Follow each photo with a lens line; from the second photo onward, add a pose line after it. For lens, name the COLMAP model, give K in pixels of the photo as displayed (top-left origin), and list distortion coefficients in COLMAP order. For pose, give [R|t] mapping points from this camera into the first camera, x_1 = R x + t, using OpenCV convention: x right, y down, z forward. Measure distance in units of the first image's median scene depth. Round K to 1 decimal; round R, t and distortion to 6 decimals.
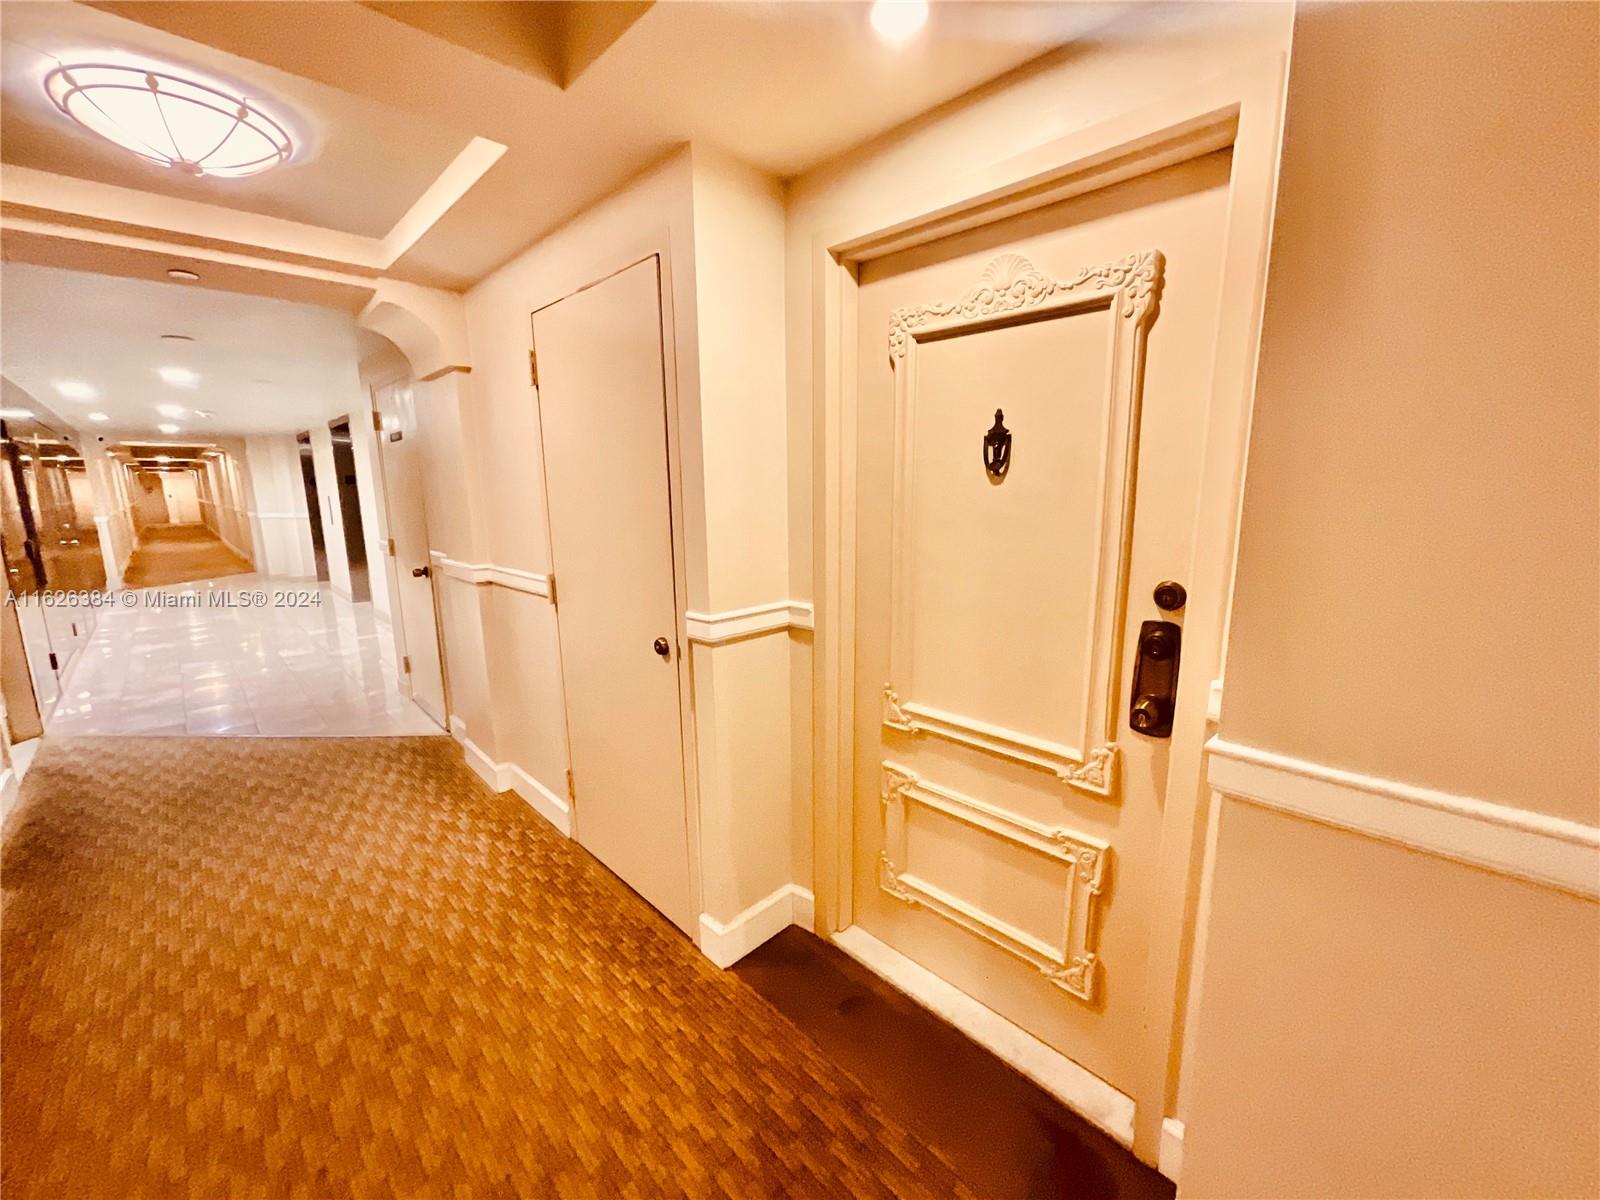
lens RADIAL K [[648.4, 0, 795.4], [0, 648.4, 599.1], [0, 0, 1]] dist [0.001443, 0.001316]
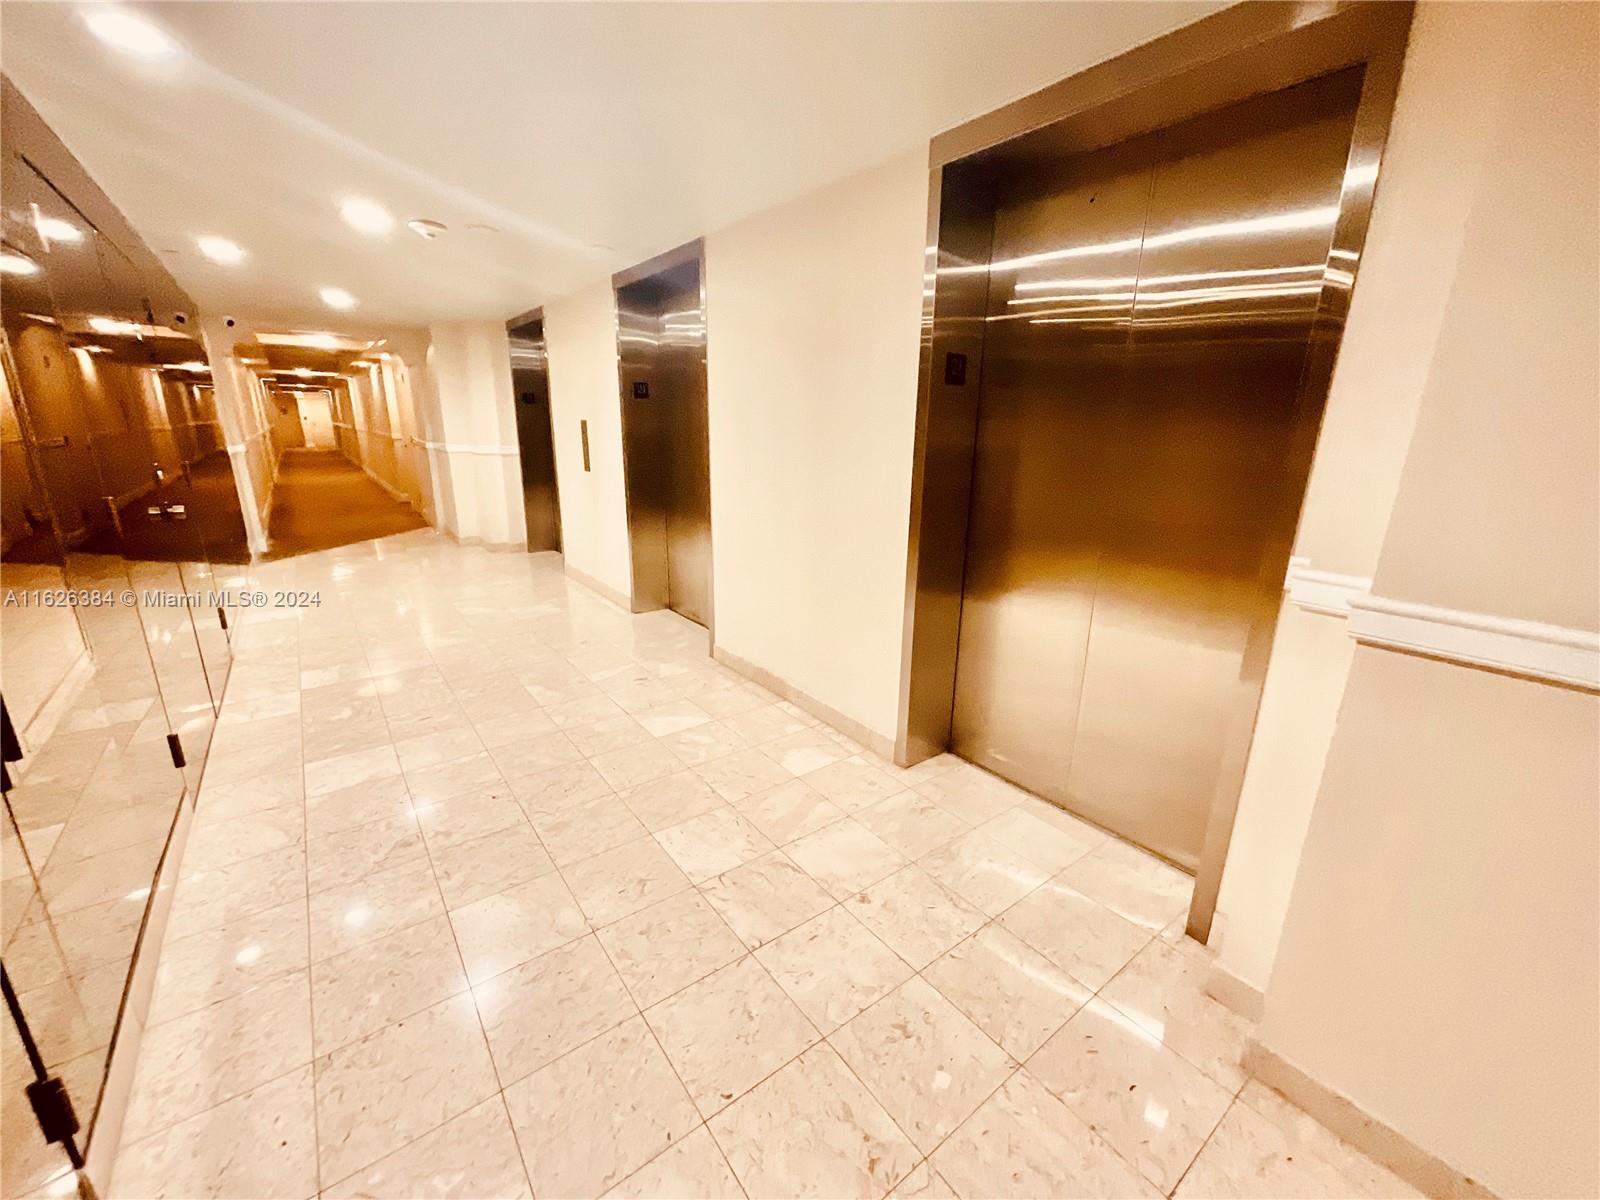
lens RADIAL K [[648.4, 0, 804.2], [0, 648.4, 599.9], [0, 0, 1]] dist [0.001443, 0.001316]
pose [[0.993003, 0.054273, -0.104882, -0.237883], [-0.044328, 0.994496, 0.094935, -0.033244], [0.109457, -0.089622, 0.989943, 0.226504]]
